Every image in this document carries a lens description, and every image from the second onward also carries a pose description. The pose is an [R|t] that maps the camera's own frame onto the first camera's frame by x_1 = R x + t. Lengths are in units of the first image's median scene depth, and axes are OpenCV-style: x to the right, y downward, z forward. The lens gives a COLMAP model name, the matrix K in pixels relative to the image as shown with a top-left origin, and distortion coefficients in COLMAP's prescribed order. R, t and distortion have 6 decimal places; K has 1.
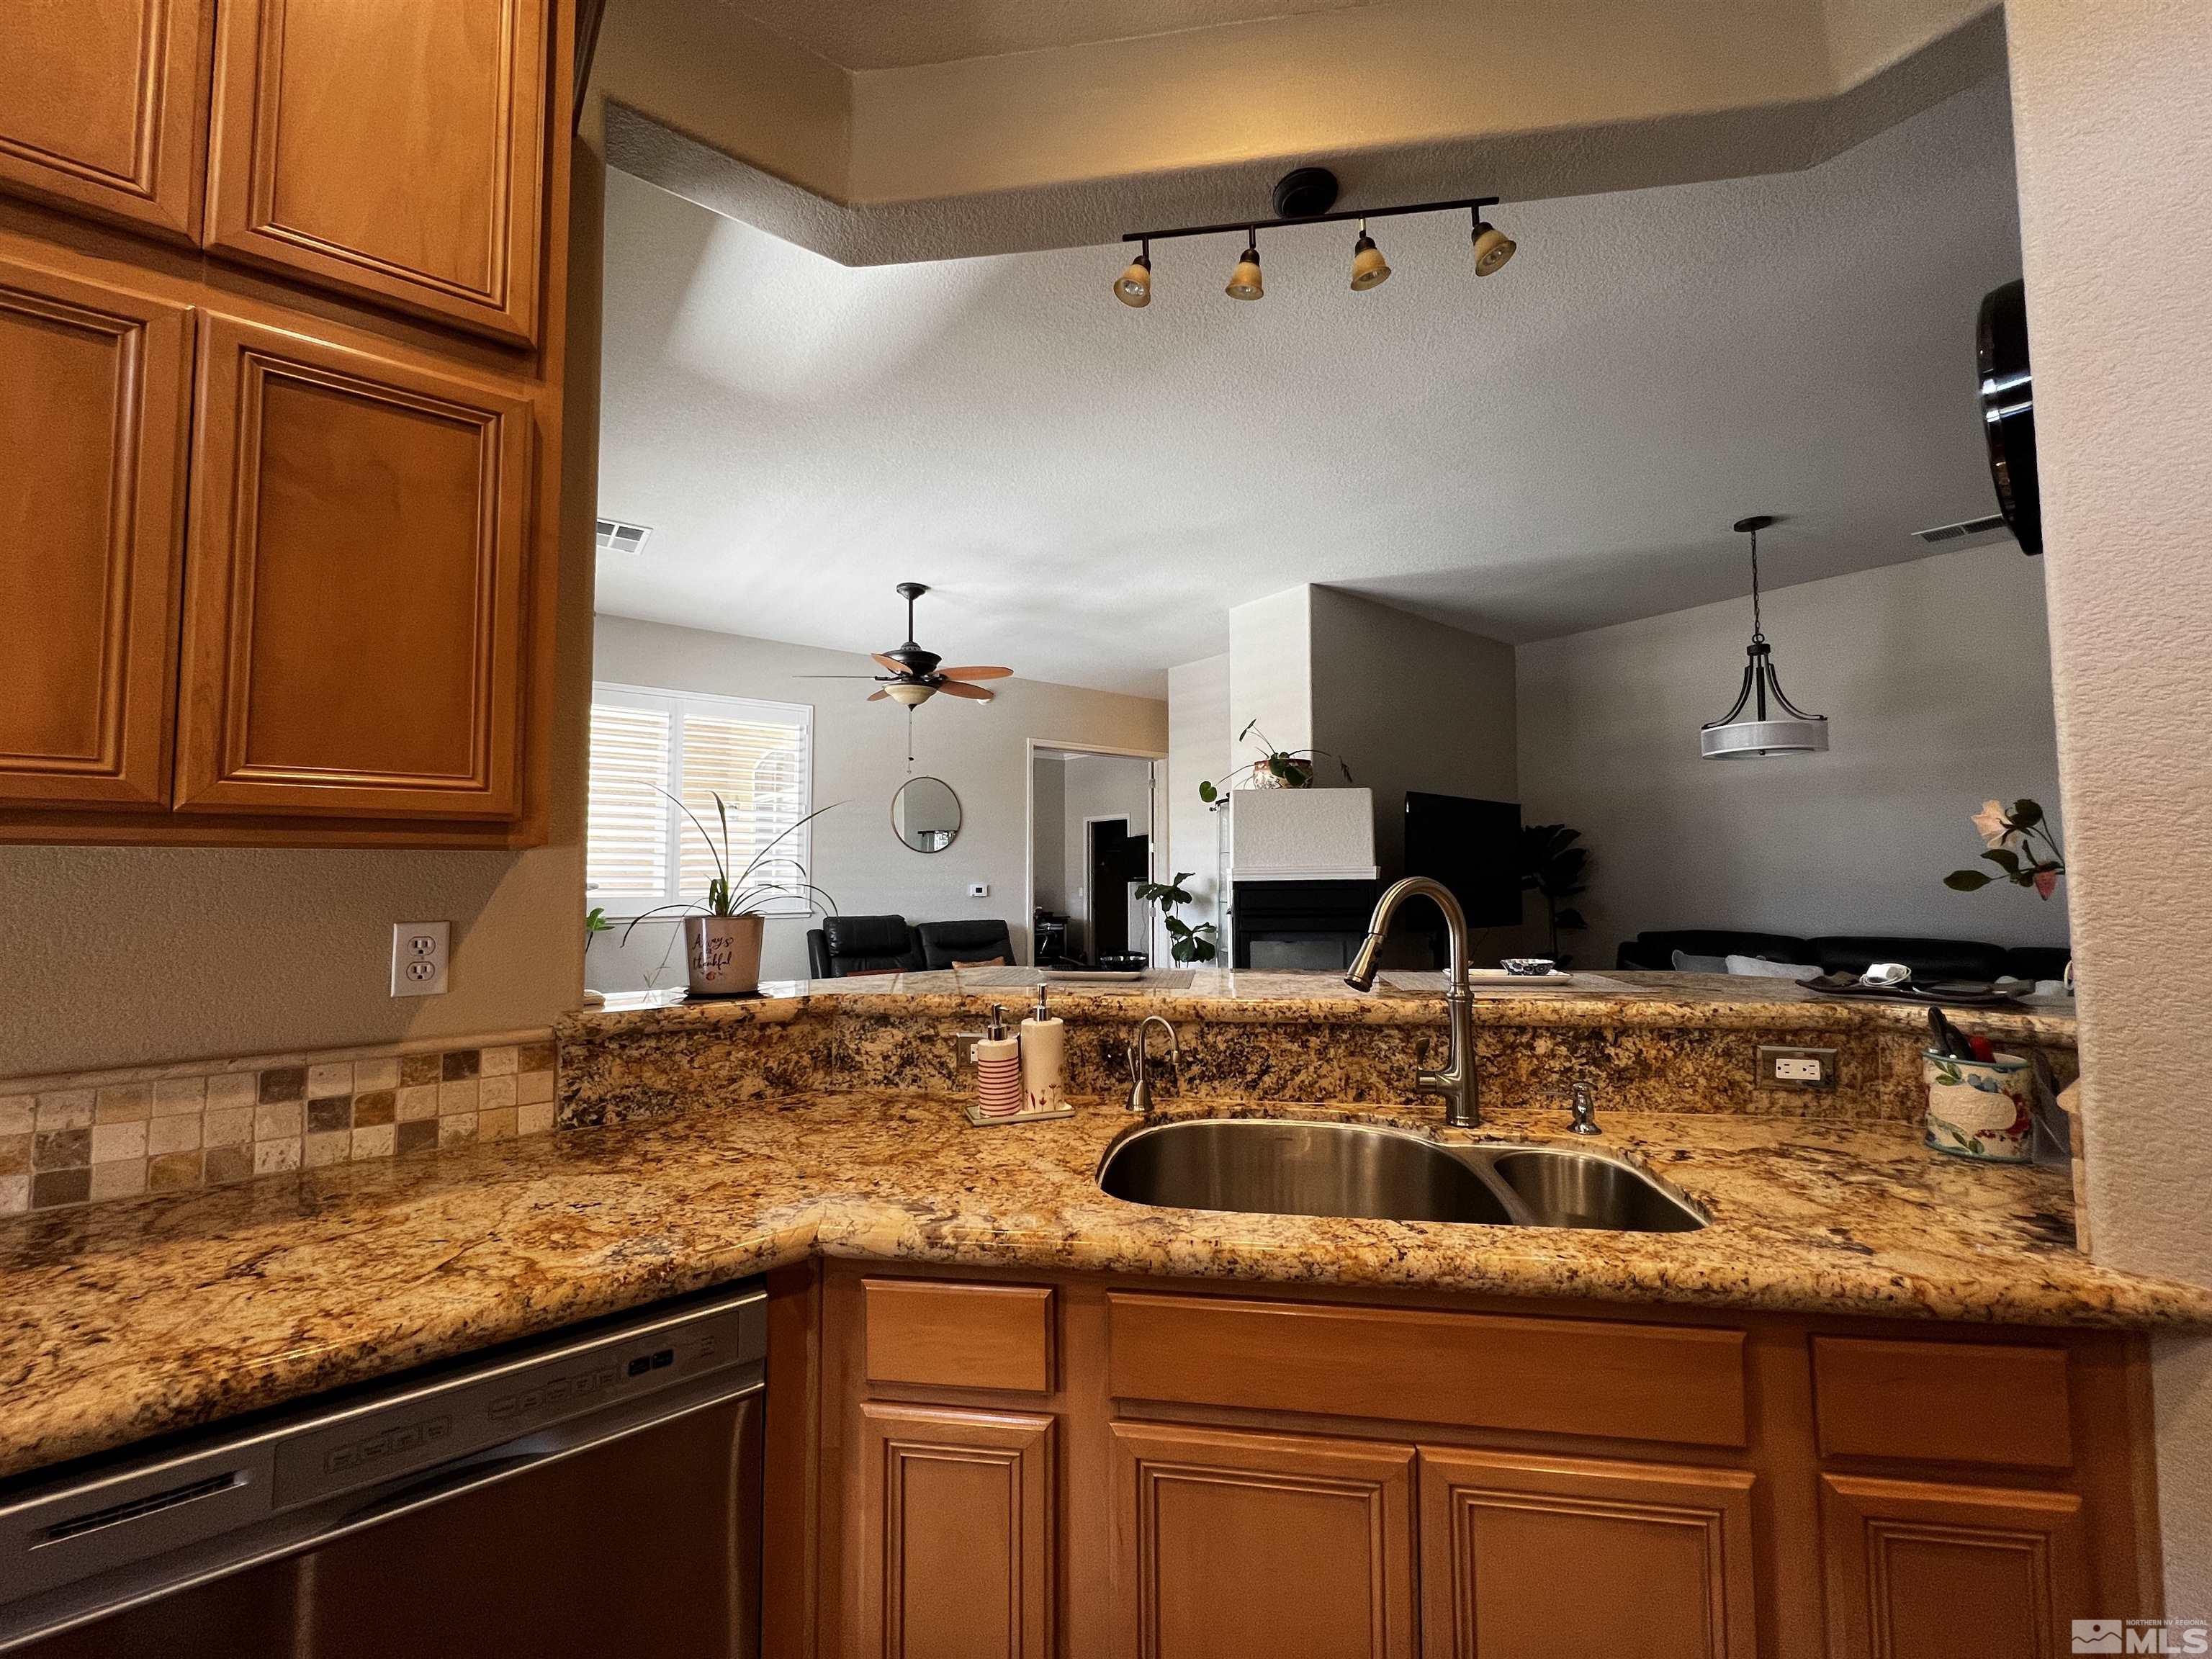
lens RADIAL K [[884.8, 0, 1101.0], [0, 884.8, 827.9], [0, 0, 1]] dist [-0.002283, 0.000633]
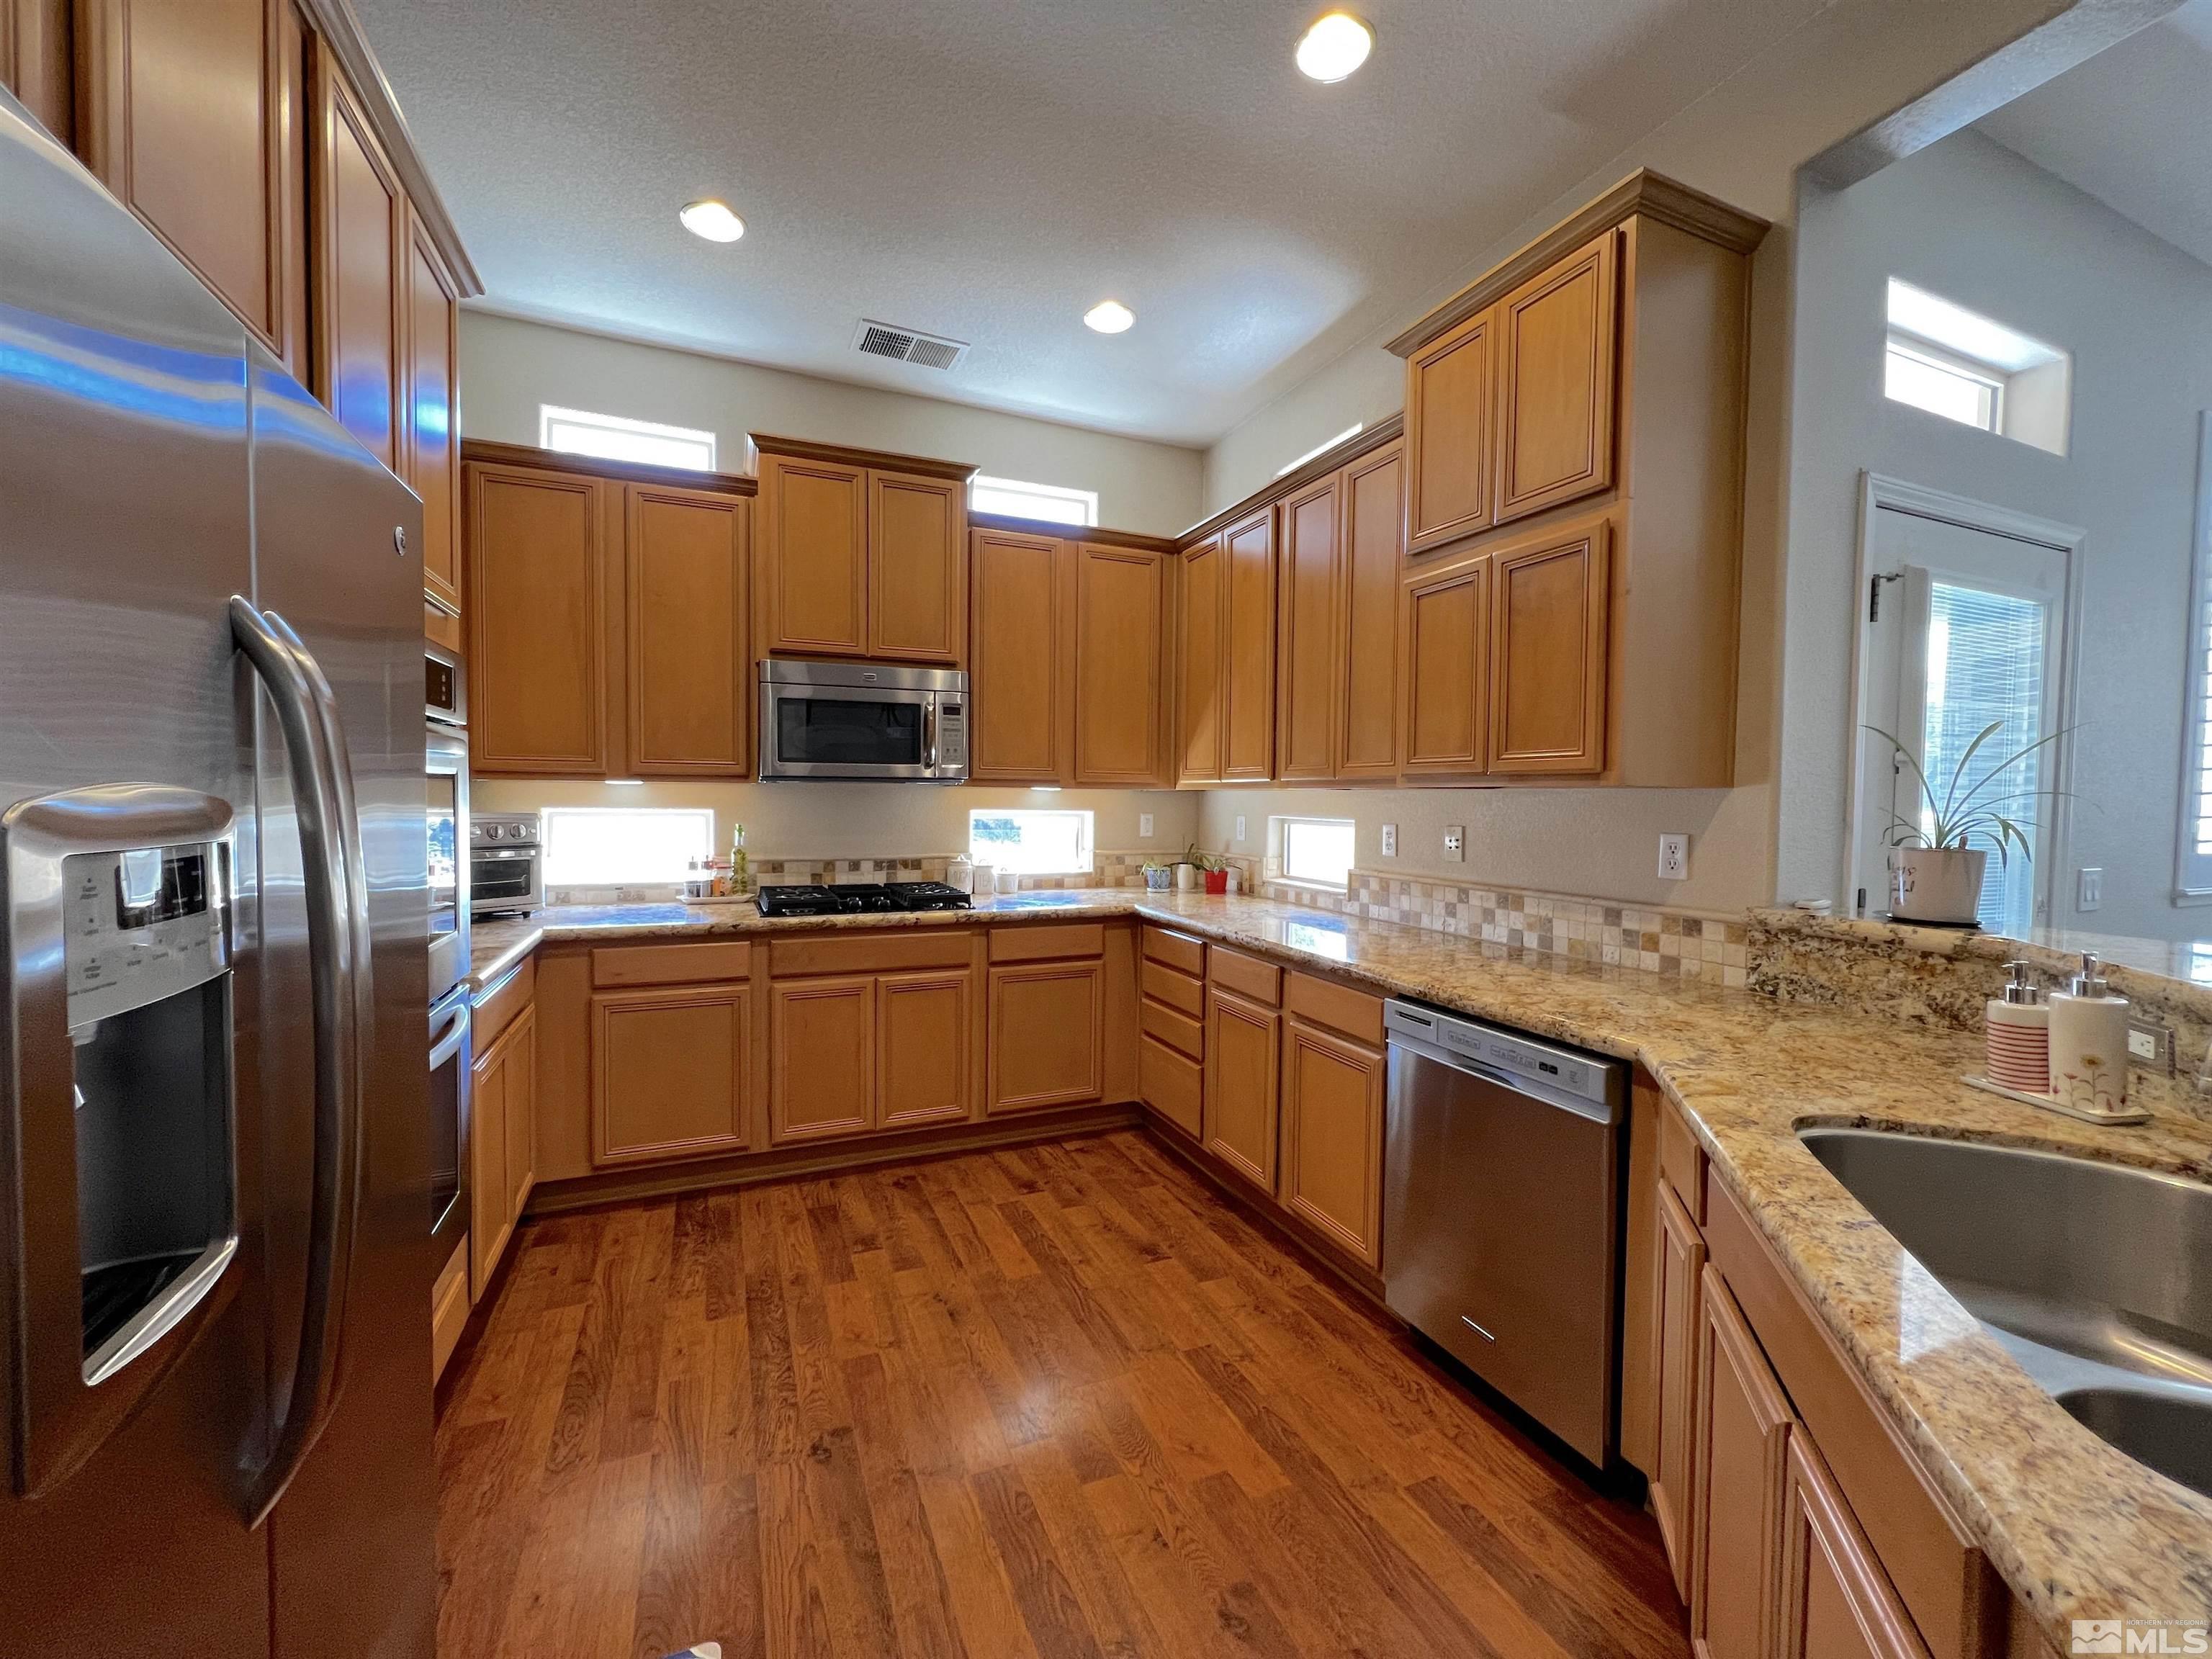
lens RADIAL K [[884.8, 0, 1100.1], [0, 884.8, 823.2], [0, 0, 1]] dist [-0.002283, 0.000633]
pose [[-0.247866, 0.029429, -0.968347, 0.961400], [0.037329, 0.999086, 0.020809, 0.015276], [0.968075, -0.030990, -0.248738, 0.369989]]
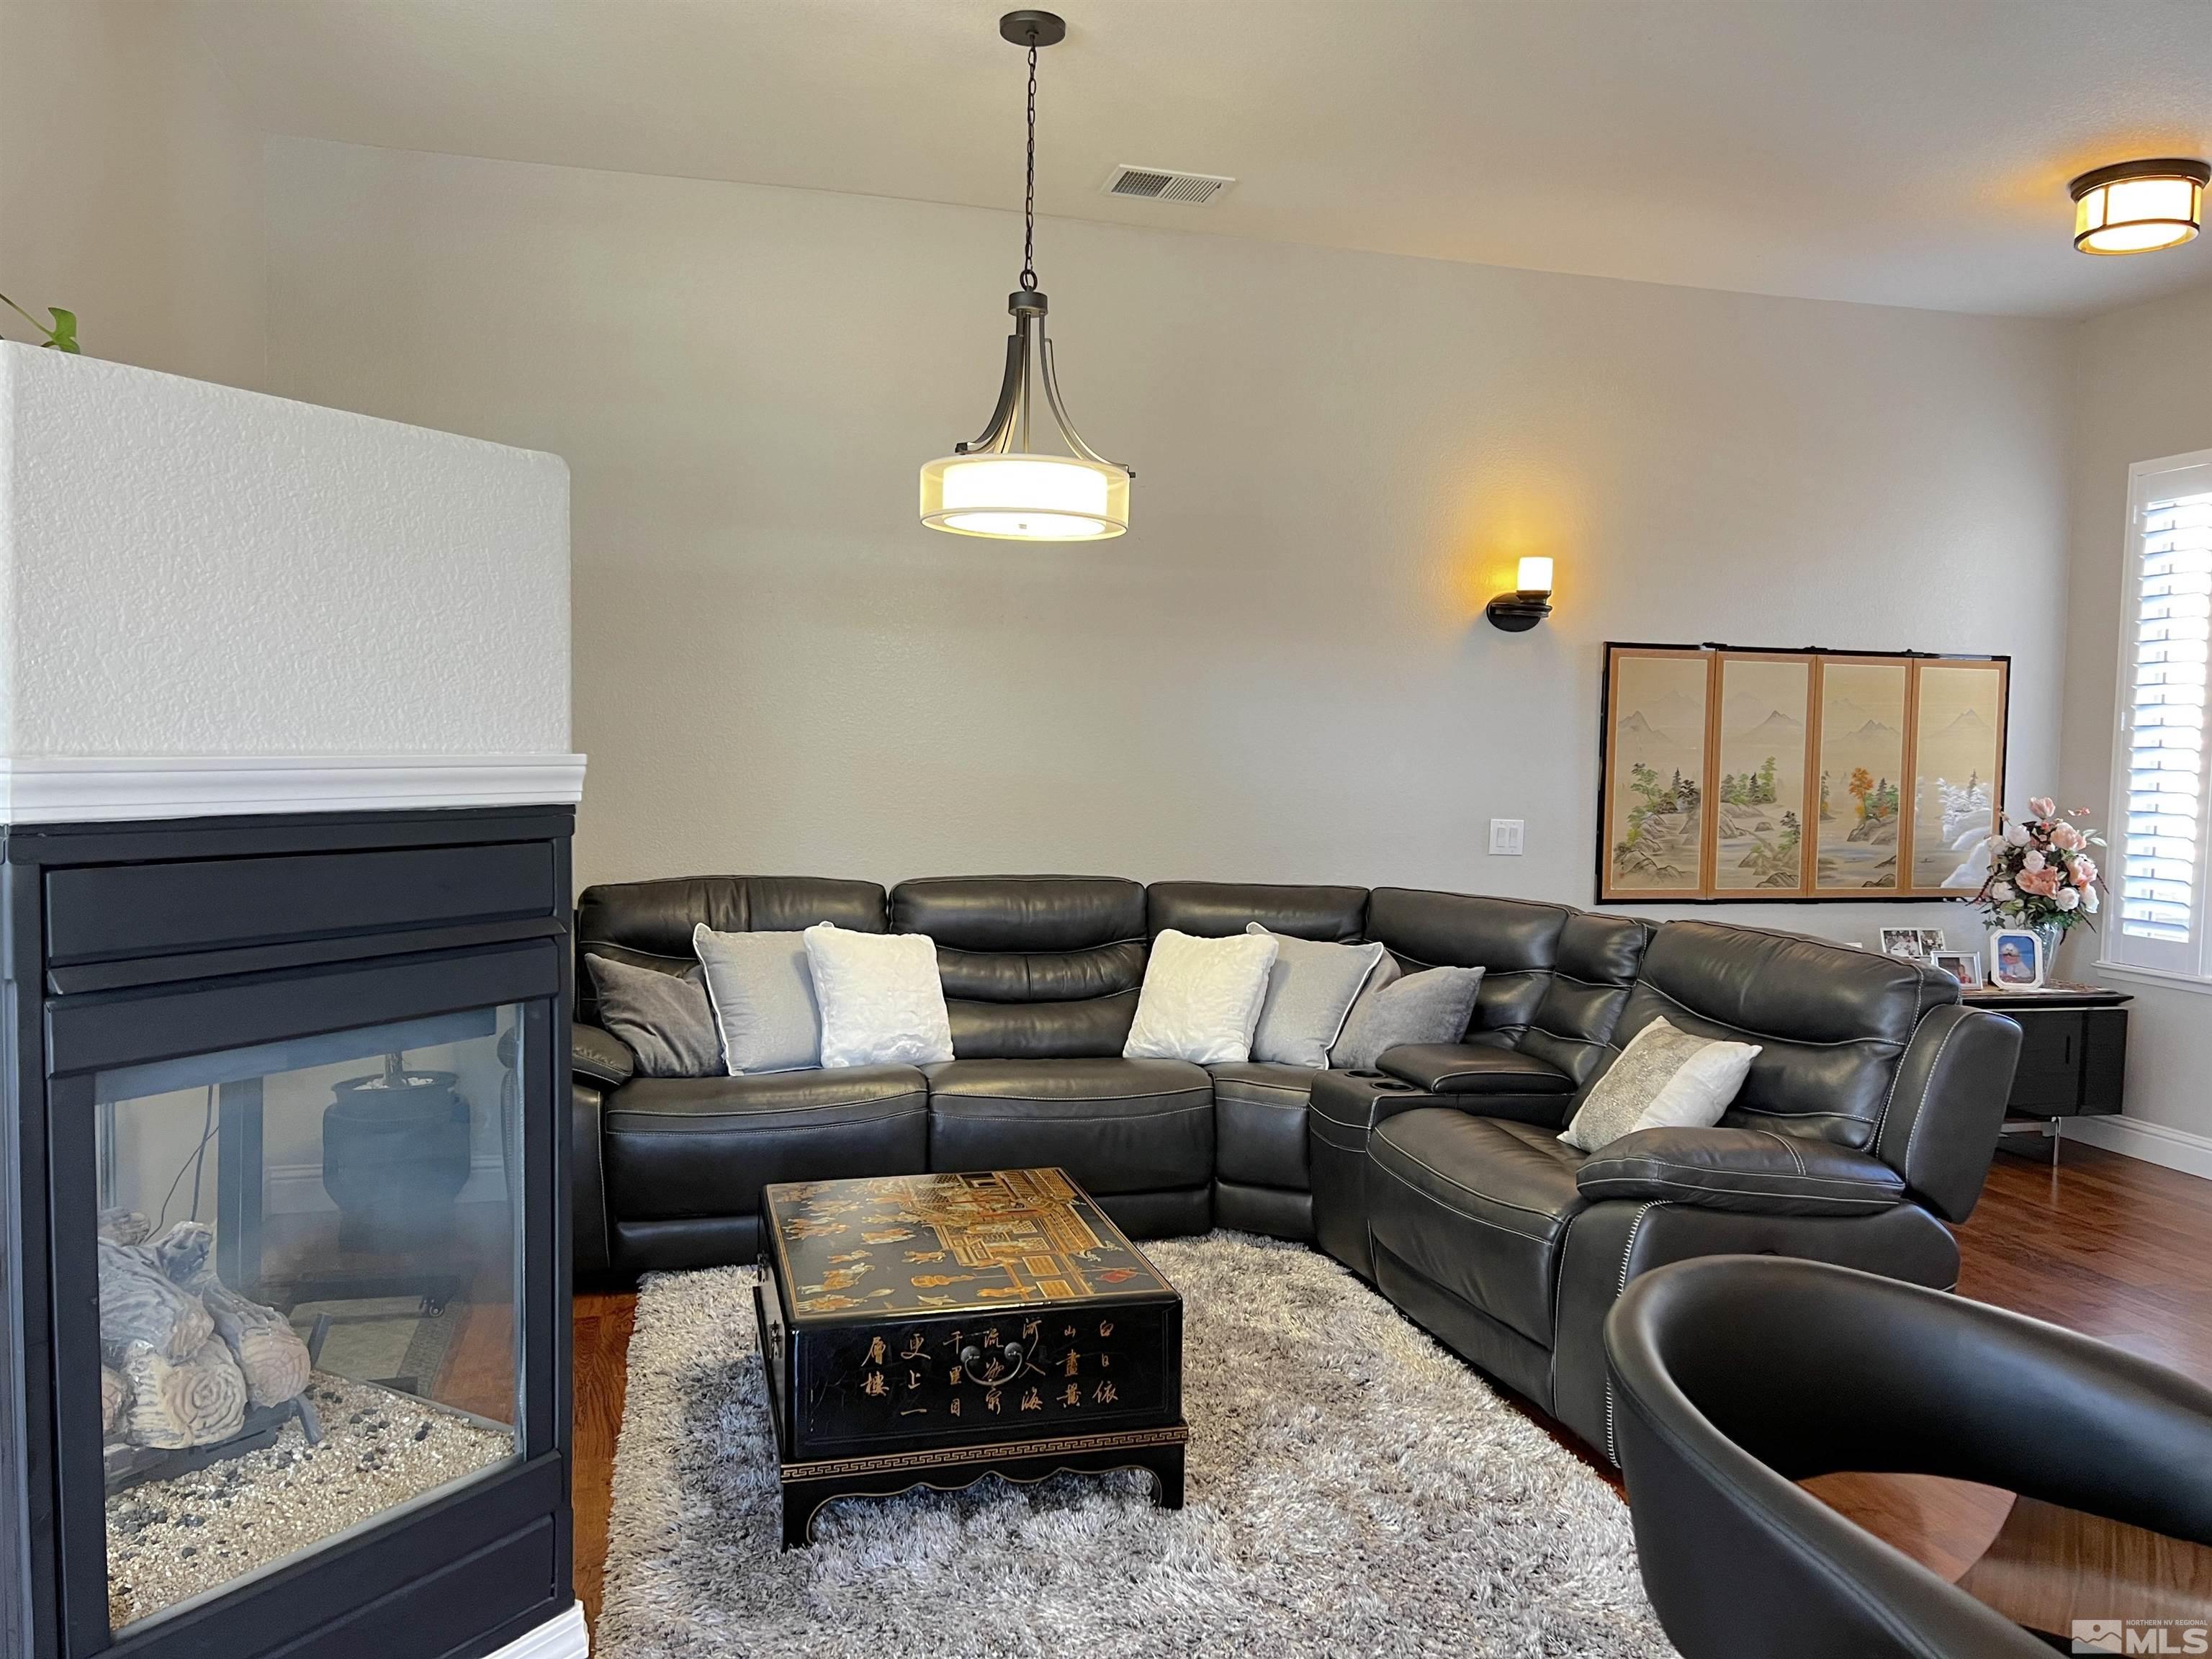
lens RADIAL K [[1654.4, 0, 1093.6], [0, 1654.4, 835.0], [0, 0, 1]] dist [0.049391, -0.060319]
pose [[0.389398, -0.047262, 0.919856, -0.264877], [-0.065127, 0.994770, 0.078681, 0.037580], [-0.918764, -0.090546, 0.384284, 1.719985]]
